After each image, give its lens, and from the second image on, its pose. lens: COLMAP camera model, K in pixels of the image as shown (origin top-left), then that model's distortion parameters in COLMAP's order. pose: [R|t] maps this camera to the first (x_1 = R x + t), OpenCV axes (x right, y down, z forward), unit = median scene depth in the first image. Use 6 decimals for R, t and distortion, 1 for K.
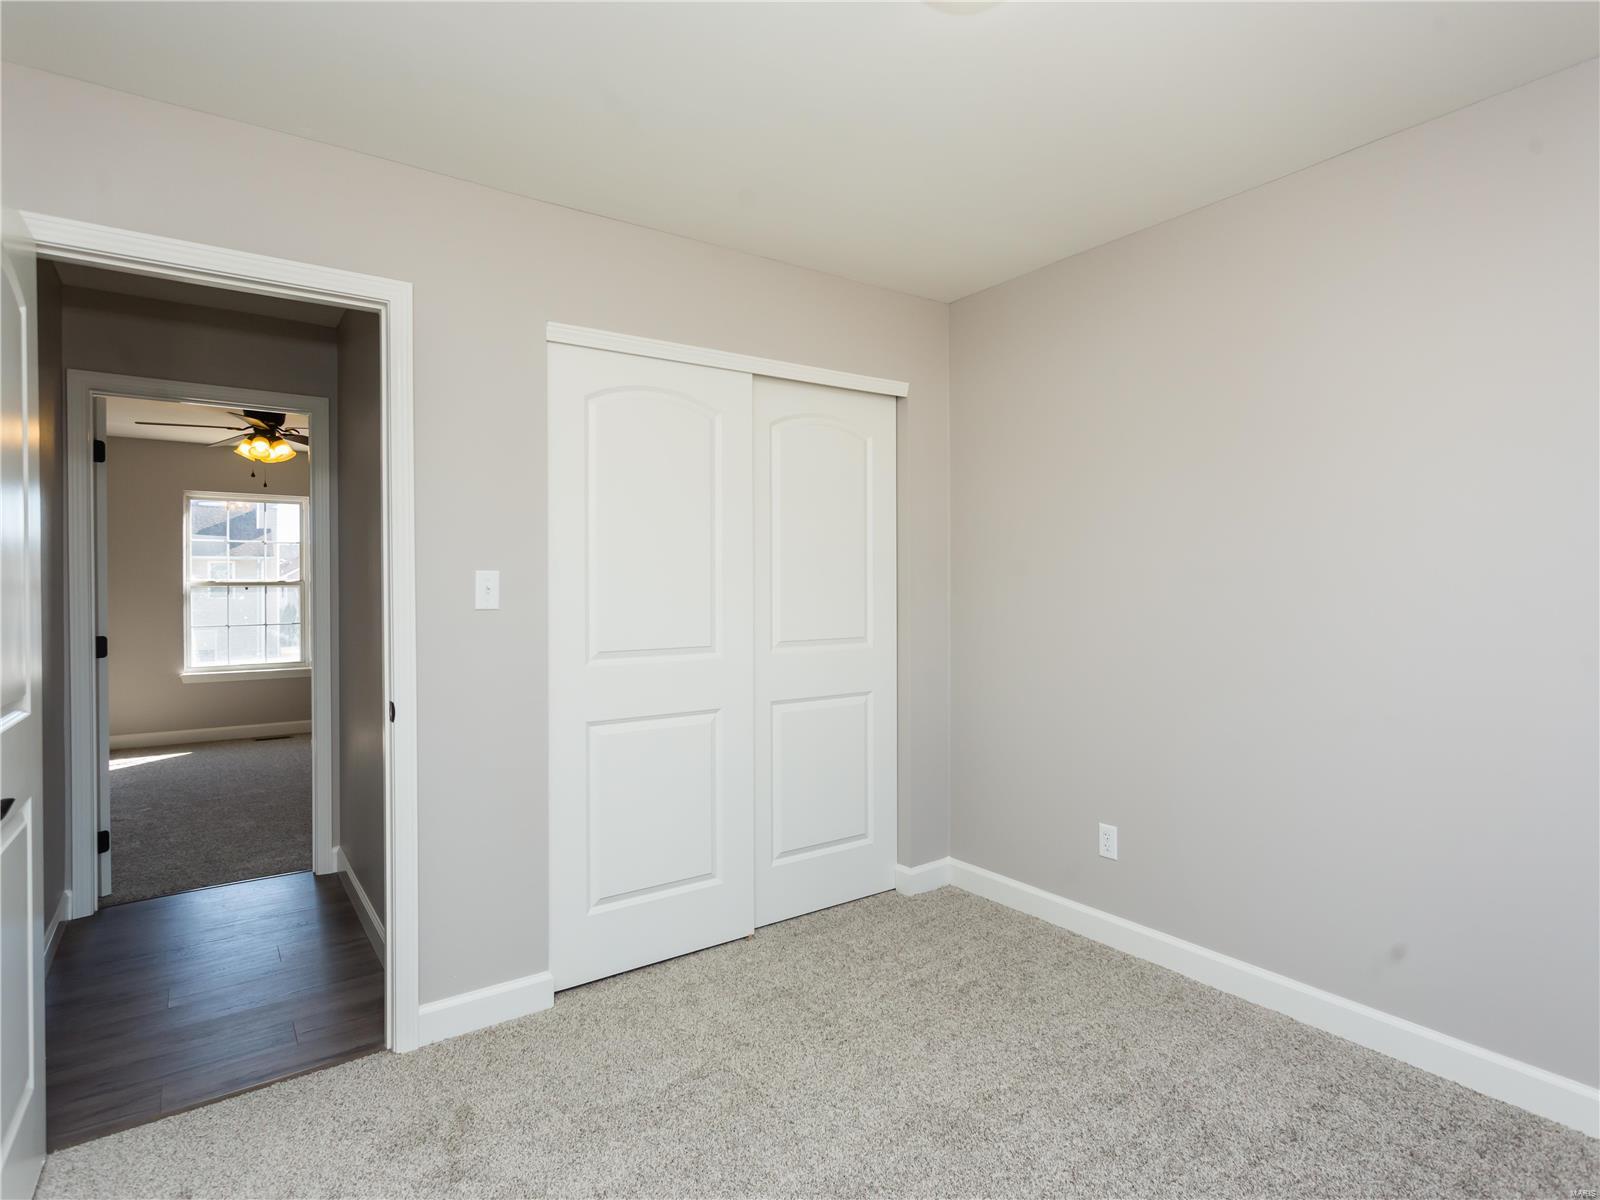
lens RADIAL K [[829.6, 0, 795.5], [0, 829.6, 606.2], [0, 0, 1]] dist [-0.000047, 0.000779]
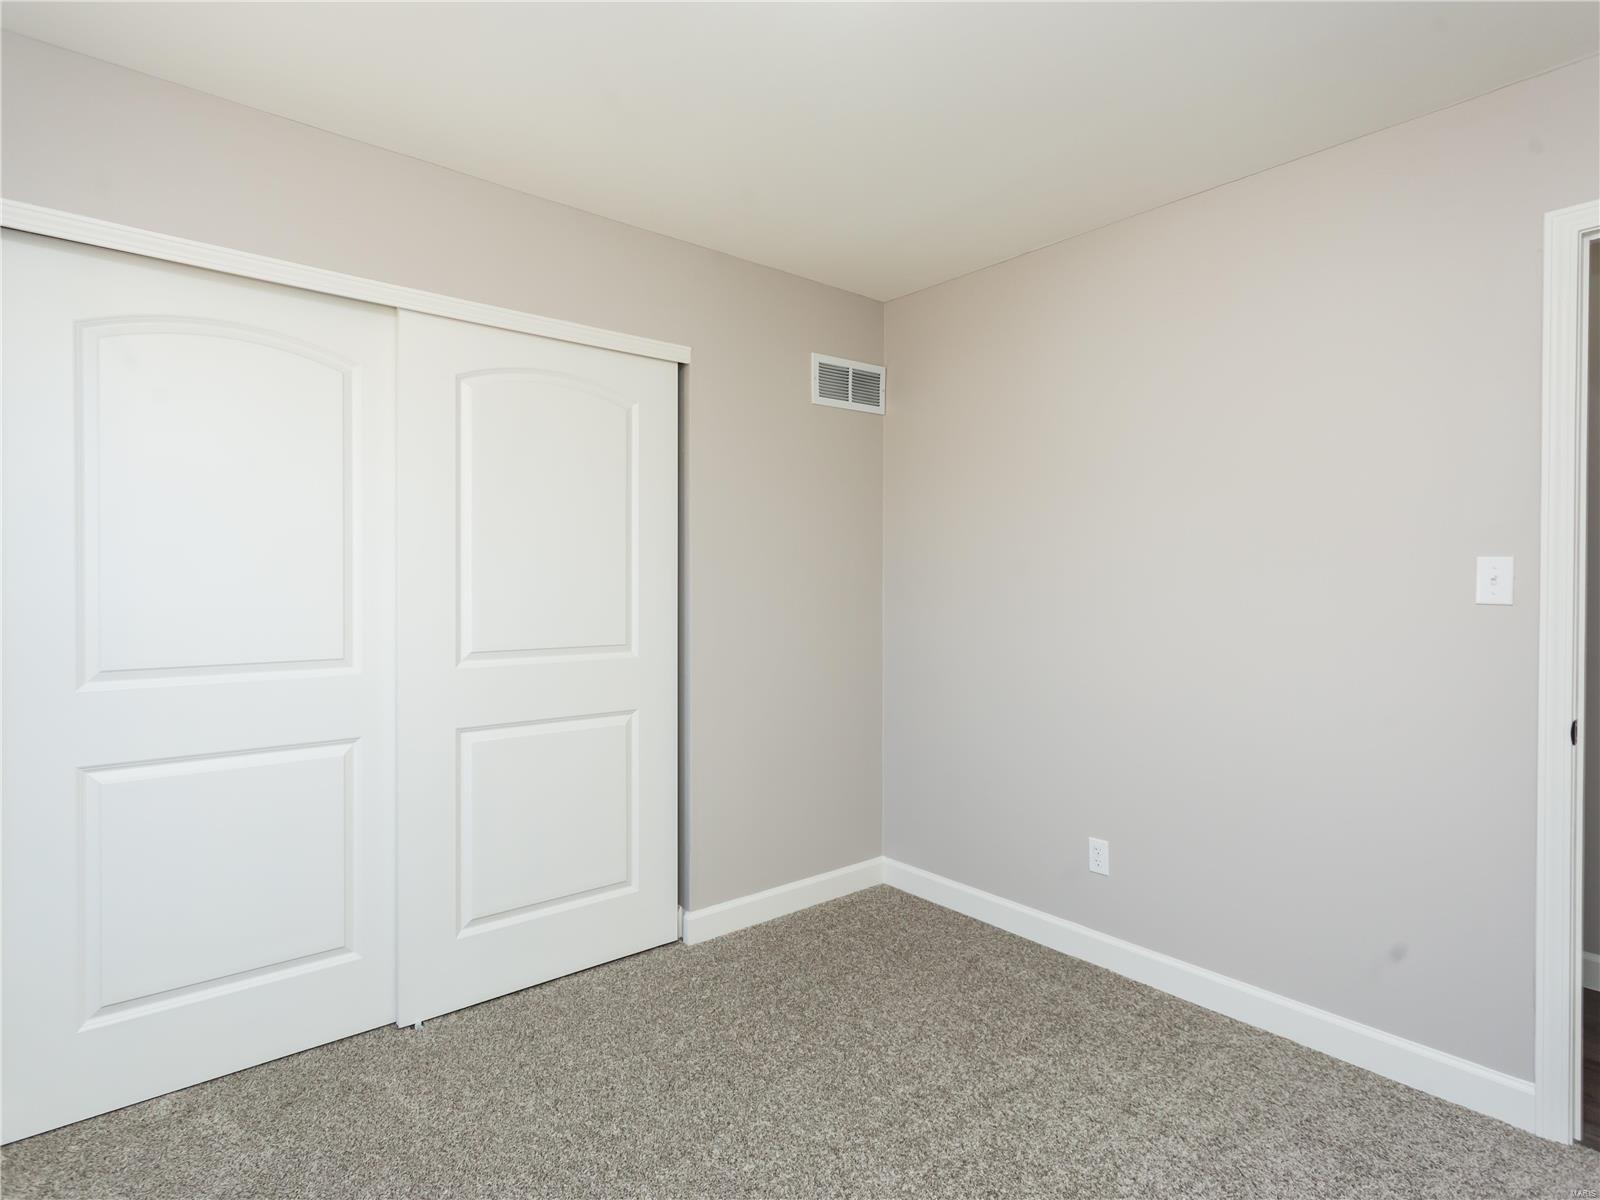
lens RADIAL K [[843.2, 0, 790.4], [0, 843.2, 589.0], [0, 0, 1]] dist [-0.001389, 0.006673]
pose [[0.996816, 0.010291, 0.079070, 0.176562], [-0.008874, 0.999794, -0.018249, -0.004821], [-0.079241, 0.017489, 0.996702, 0.135733]]
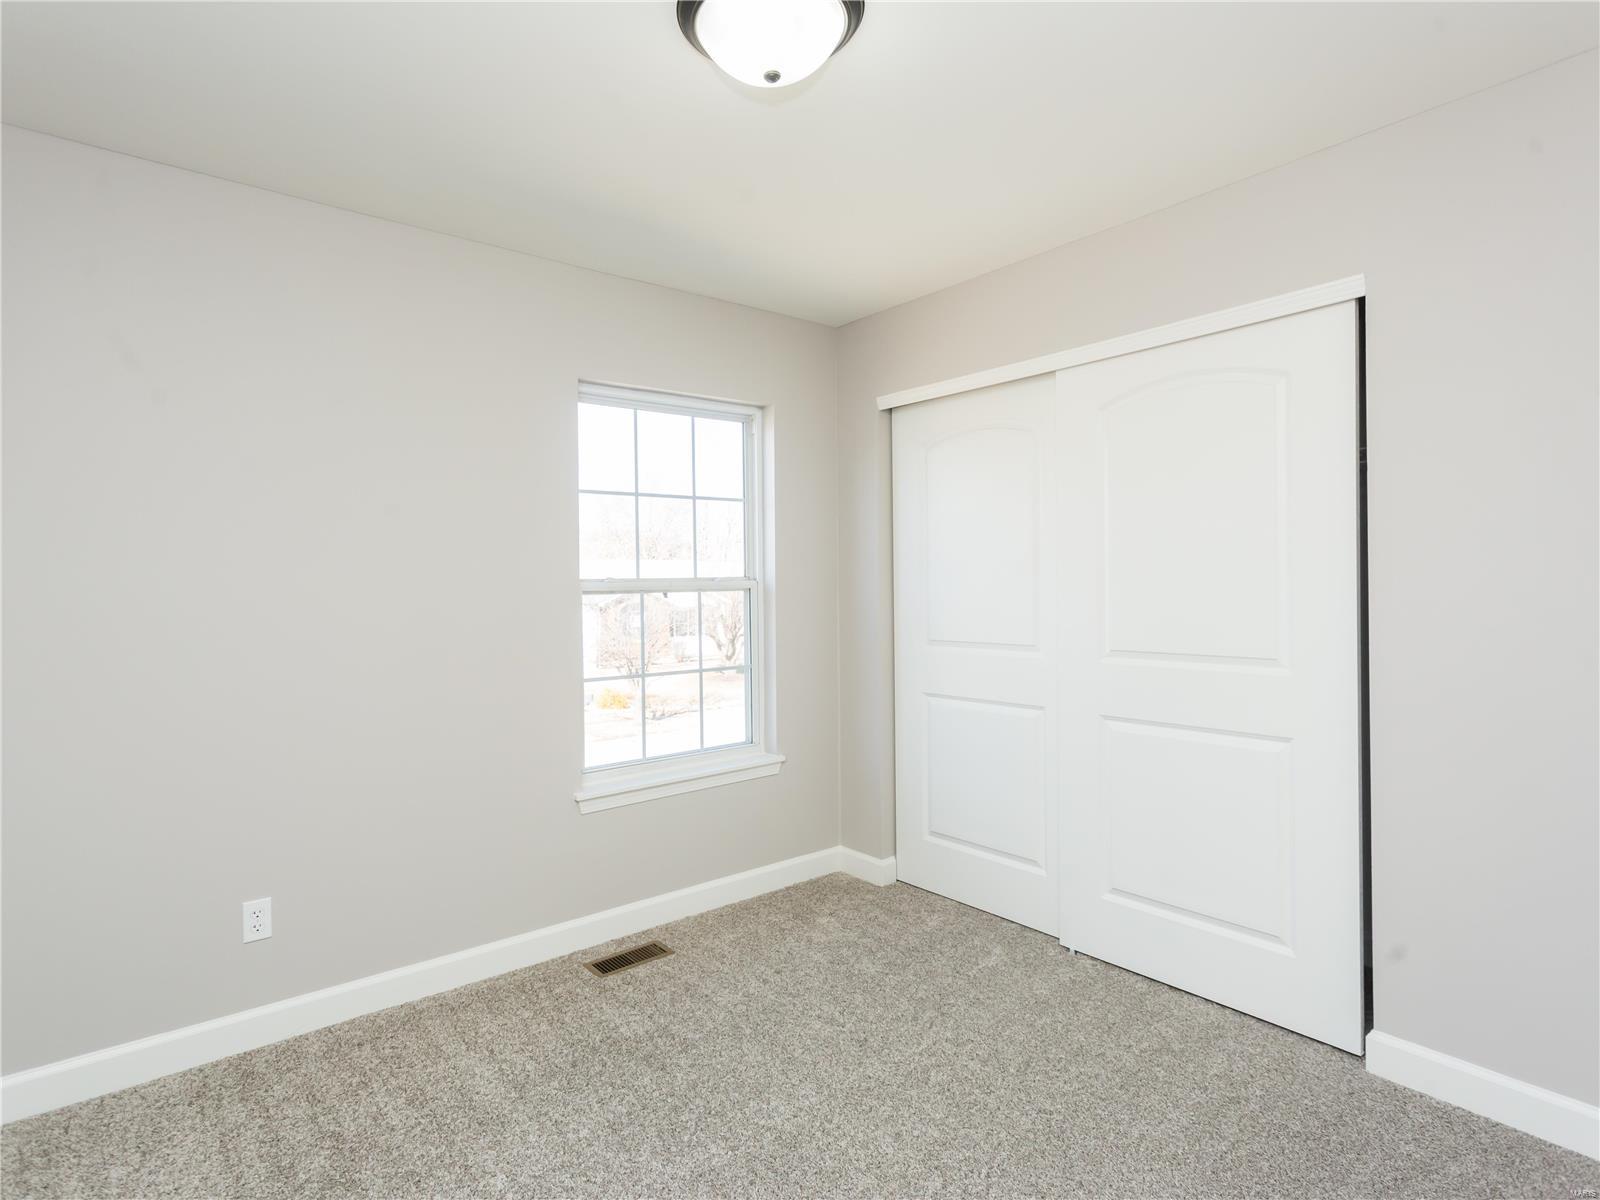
lens RADIAL K [[843.2, 0, 790.4], [0, 843.2, 589.0], [0, 0, 1]] dist [-0.001389, 0.006673]
pose [[0.067585, 0.005944, -0.997696, 0.789714], [-0.020252, 0.999784, 0.004584, -0.018500], [0.997508, 0.019896, 0.067691, 0.539229]]
